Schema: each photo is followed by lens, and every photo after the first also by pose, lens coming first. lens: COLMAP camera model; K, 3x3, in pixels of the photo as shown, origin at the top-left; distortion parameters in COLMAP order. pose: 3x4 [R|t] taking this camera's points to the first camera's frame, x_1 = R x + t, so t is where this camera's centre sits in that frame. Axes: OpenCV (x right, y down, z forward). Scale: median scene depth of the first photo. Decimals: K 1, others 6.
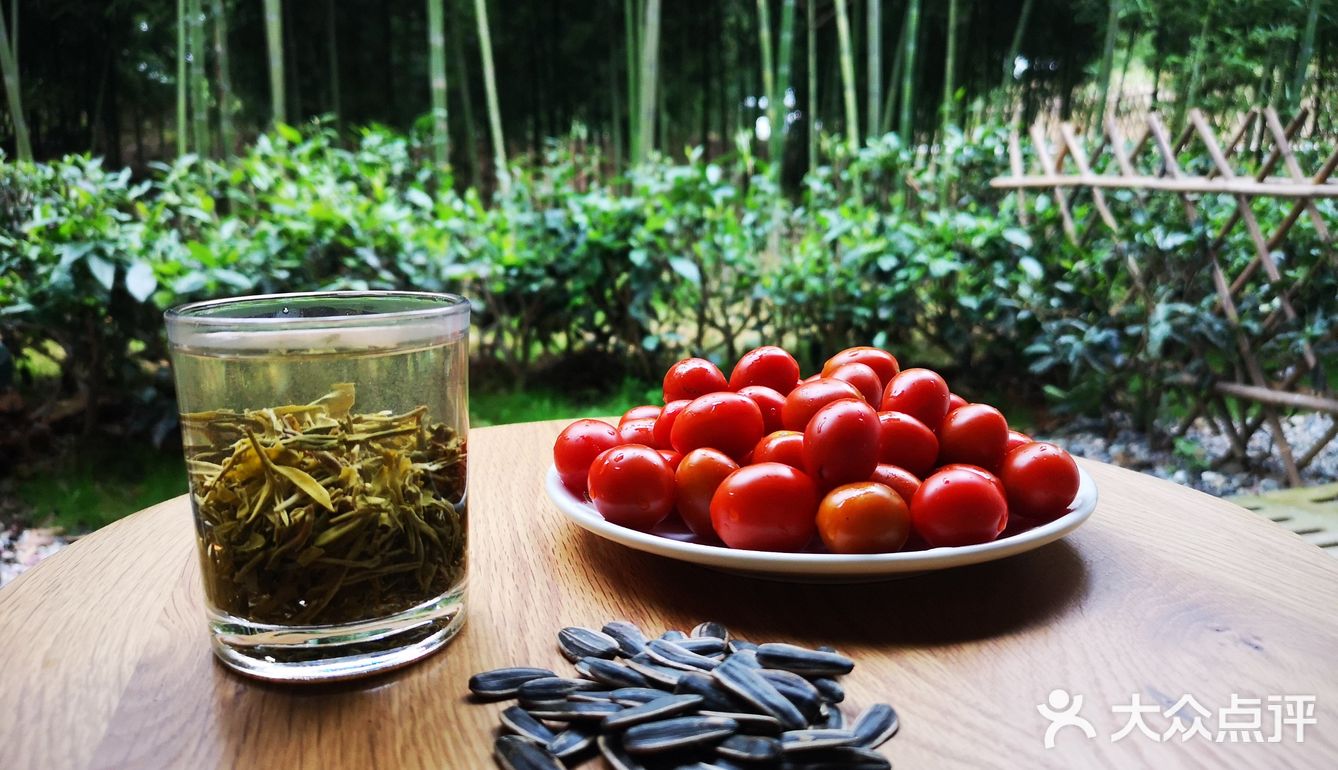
lens RADIAL K [[1039.5, 0, 670.0], [0, 1039.5, 386.8], [0, 0, 1]] dist [0.028241, -0.049445]
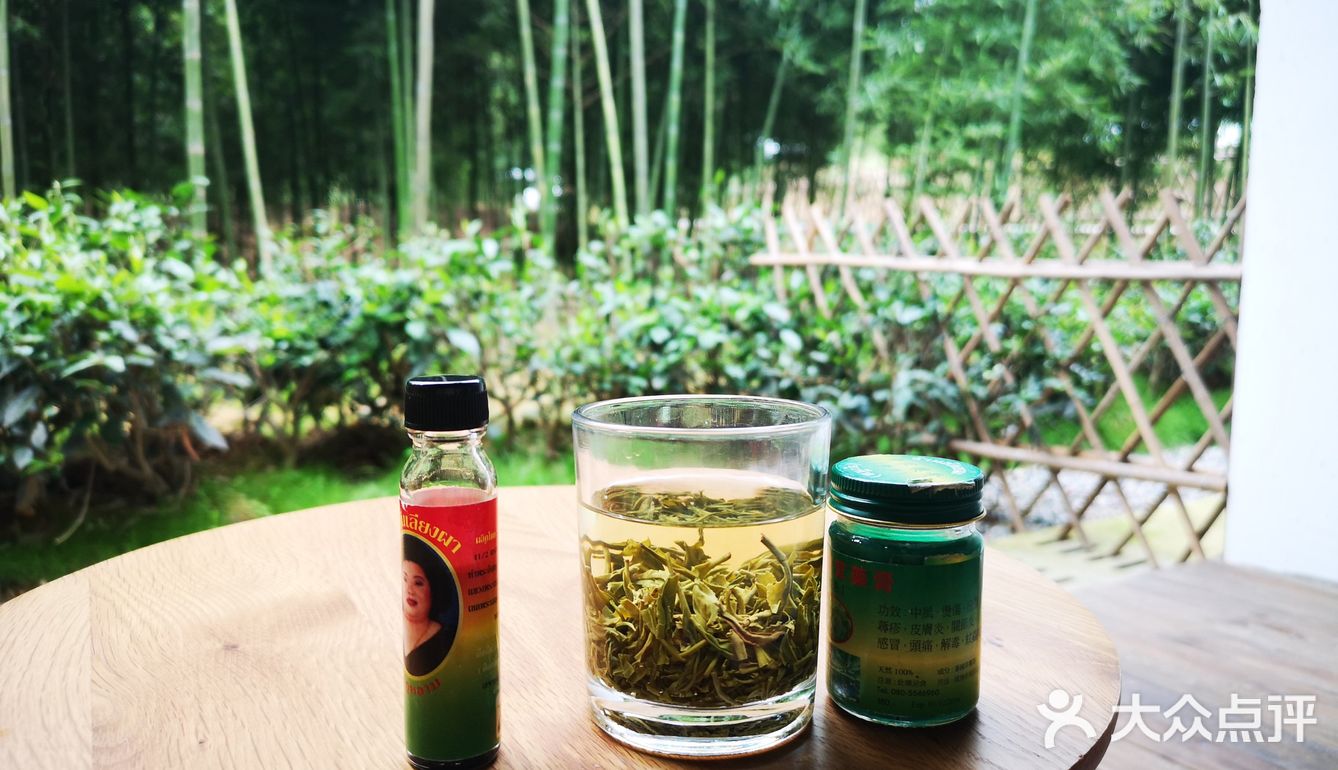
lens RADIAL K [[1039.5, 0, 667.5], [0, 1039.5, 388.4], [0, 0, 1]] dist [0.028241, -0.049445]
pose [[0.976089, -0.013695, 0.216940, -0.011041], [0.027317, 0.997829, -0.059921, -0.001798], [-0.215648, 0.064414, 0.974344, -0.018838]]
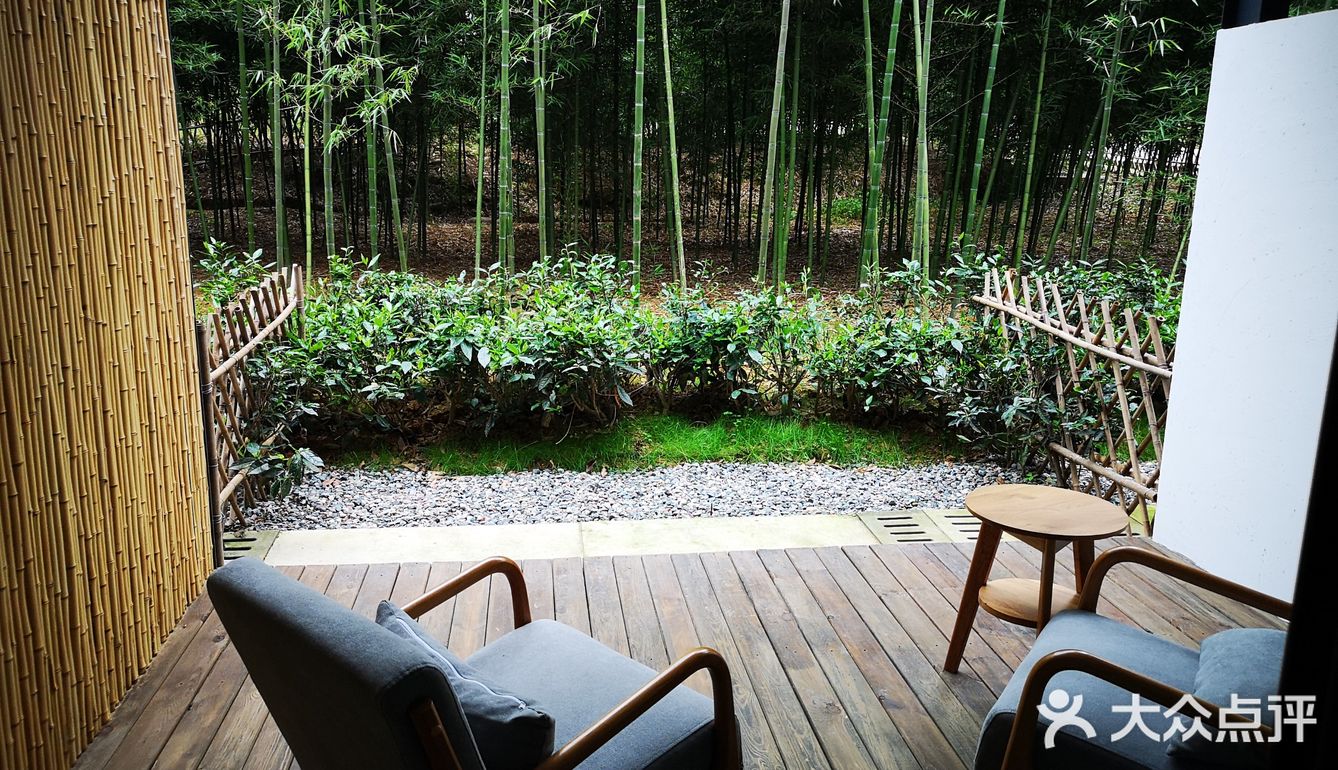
lens RADIAL K [[1039.5, 0, 668.7], [0, 1039.5, 383.0], [0, 0, 1]] dist [0.028241, -0.049445]
pose [[0.977178, 0.067404, -0.201446, 0.207984], [-0.058167, 0.996981, 0.051434, -0.134089], [0.204304, -0.038543, 0.978148, -0.723178]]
